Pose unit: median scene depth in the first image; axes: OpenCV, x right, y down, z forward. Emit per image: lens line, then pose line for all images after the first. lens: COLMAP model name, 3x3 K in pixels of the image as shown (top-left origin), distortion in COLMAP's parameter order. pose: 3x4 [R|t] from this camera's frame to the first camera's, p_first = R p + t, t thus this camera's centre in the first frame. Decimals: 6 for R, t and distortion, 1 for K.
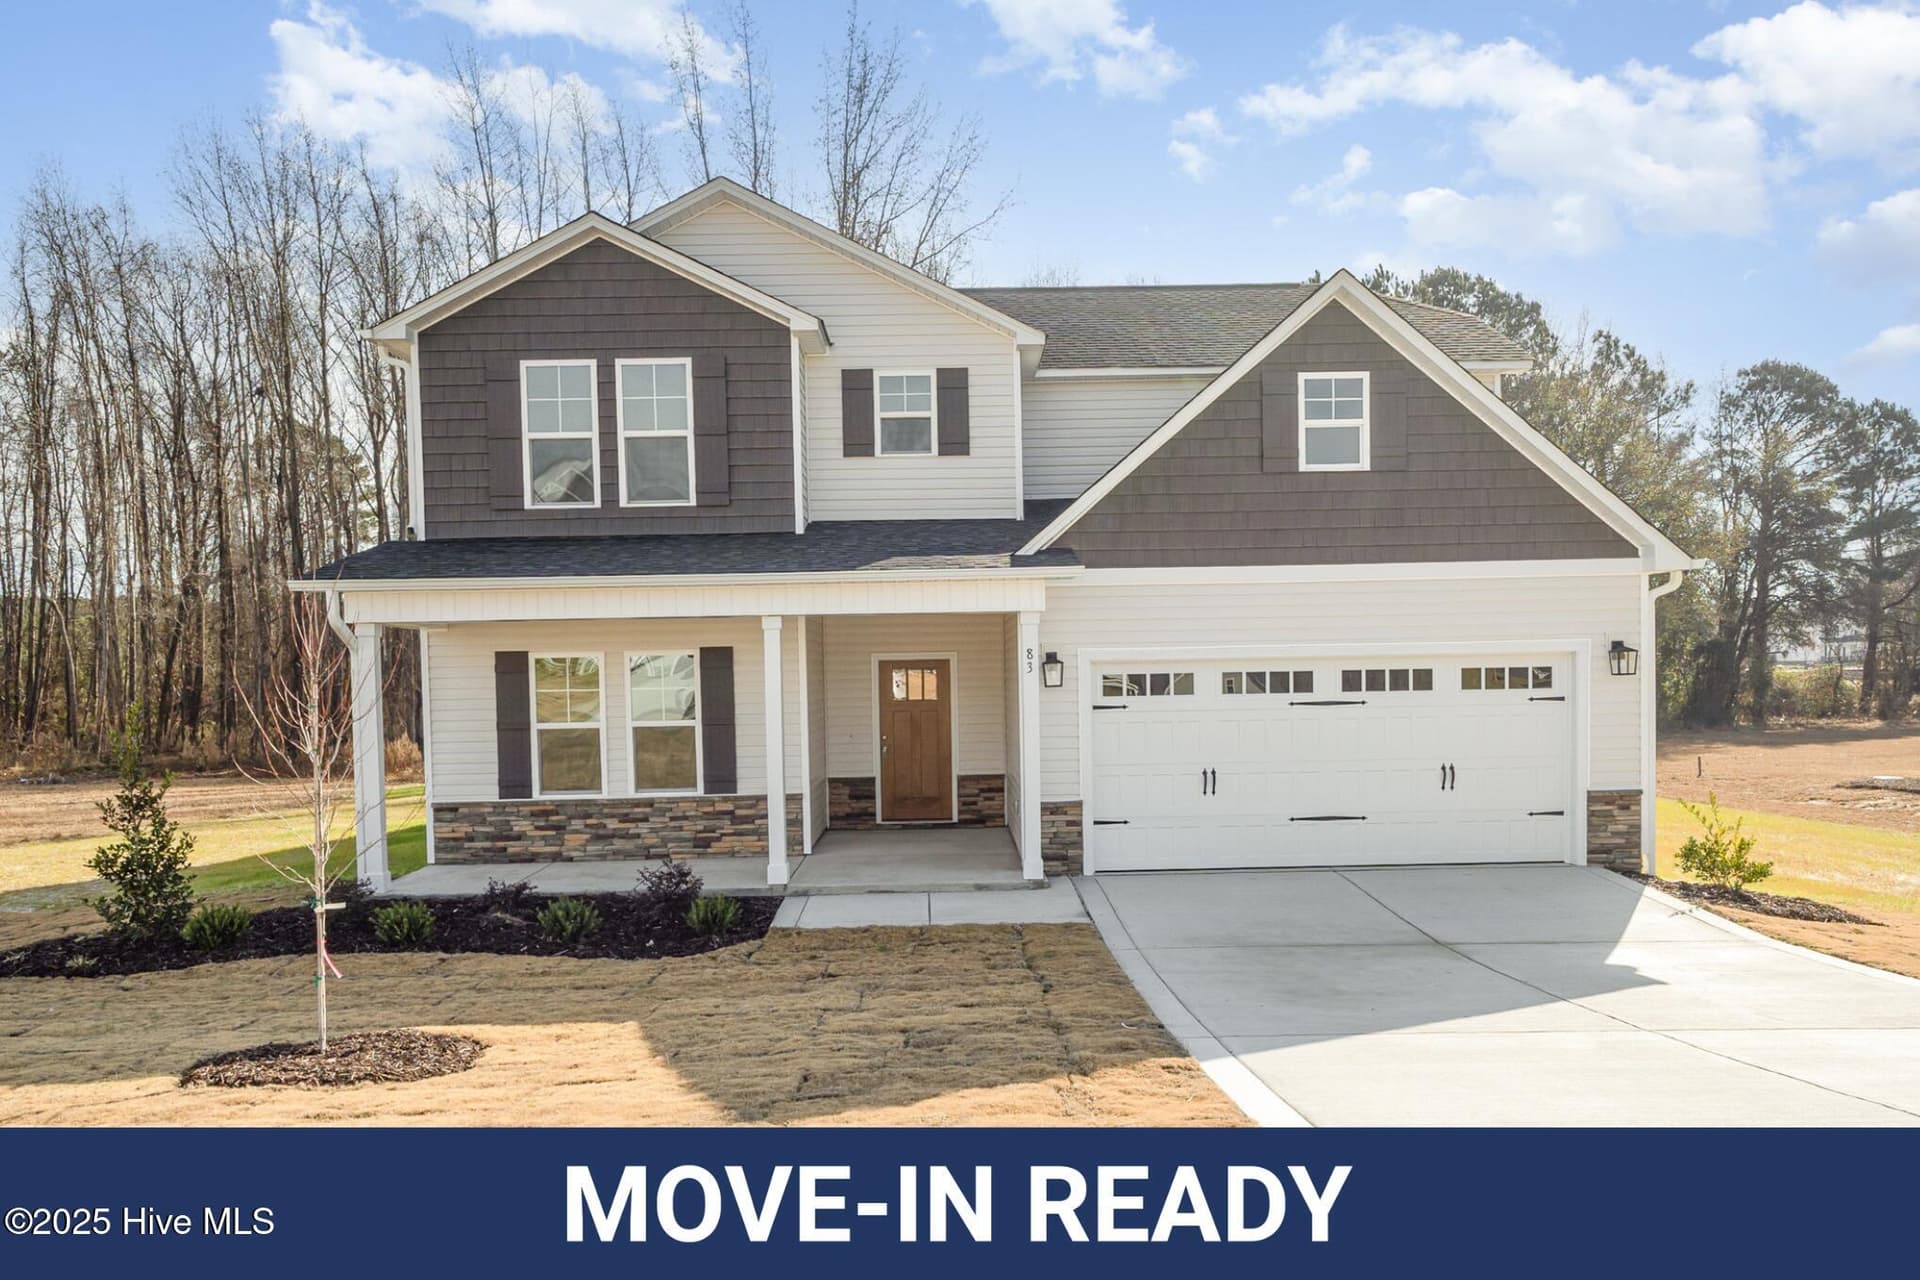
lens RADIAL K [[1392.0, 0, 977.7], [0, 1392.0, 713.5], [0, 0, 1]] dist [0.000016, -0.002877]
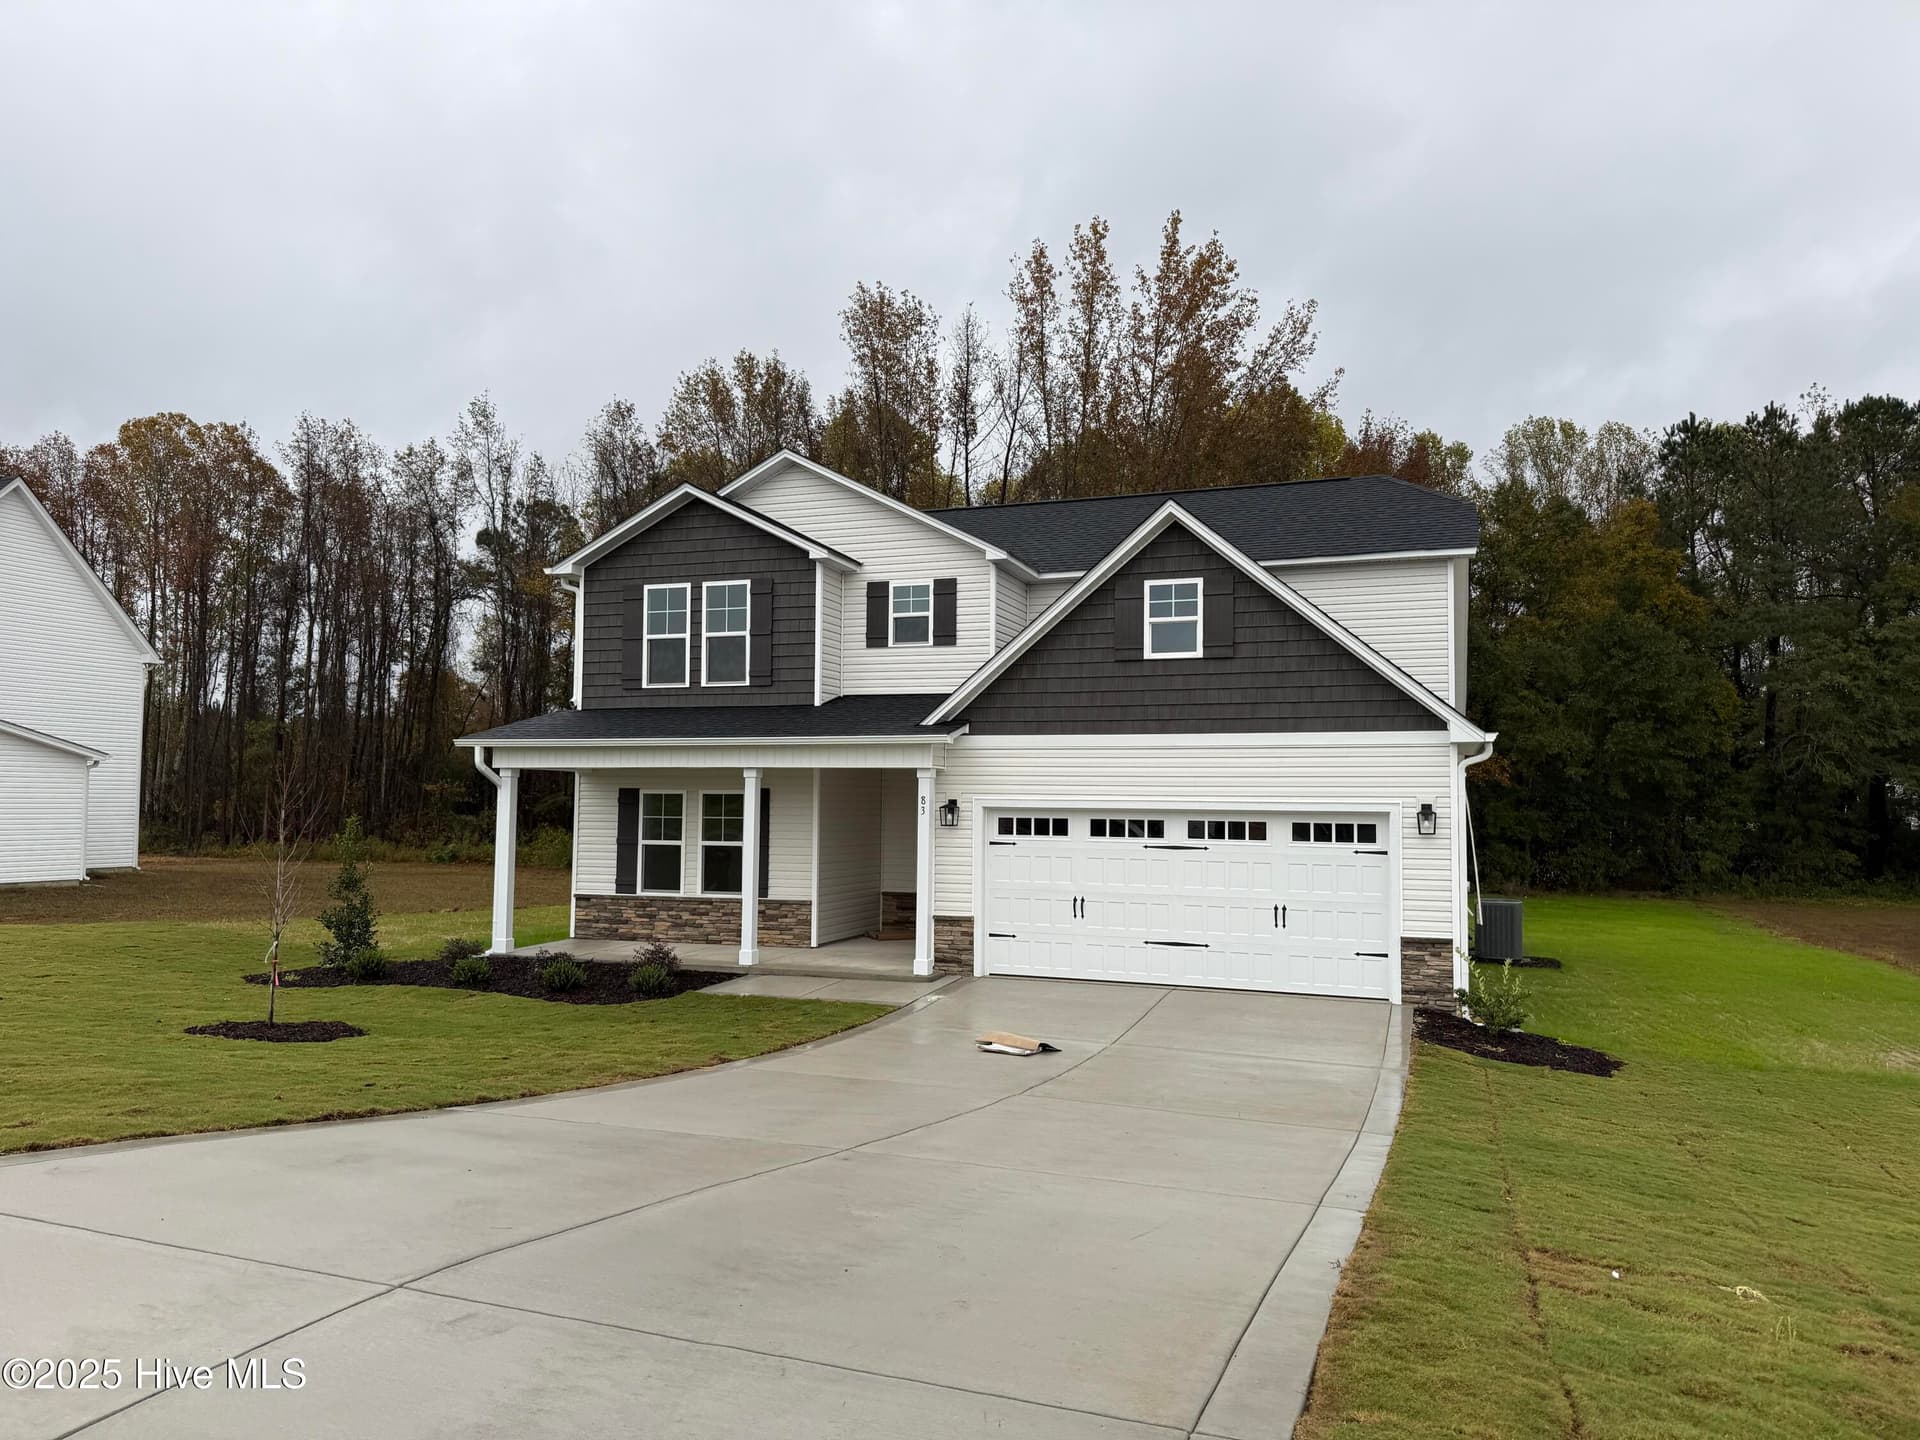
lens RADIAL K [[1306.4, 0, 949.4], [0, 1306.4, 725.9], [0, 0, 1]] dist [0.090432, -0.001448]
pose [[0.932543, 0.006656, -0.360999, 0.448972], [-0.038719, 0.995908, -0.081657, -0.011572], [0.358978, 0.090126, 0.928984, -0.128312]]
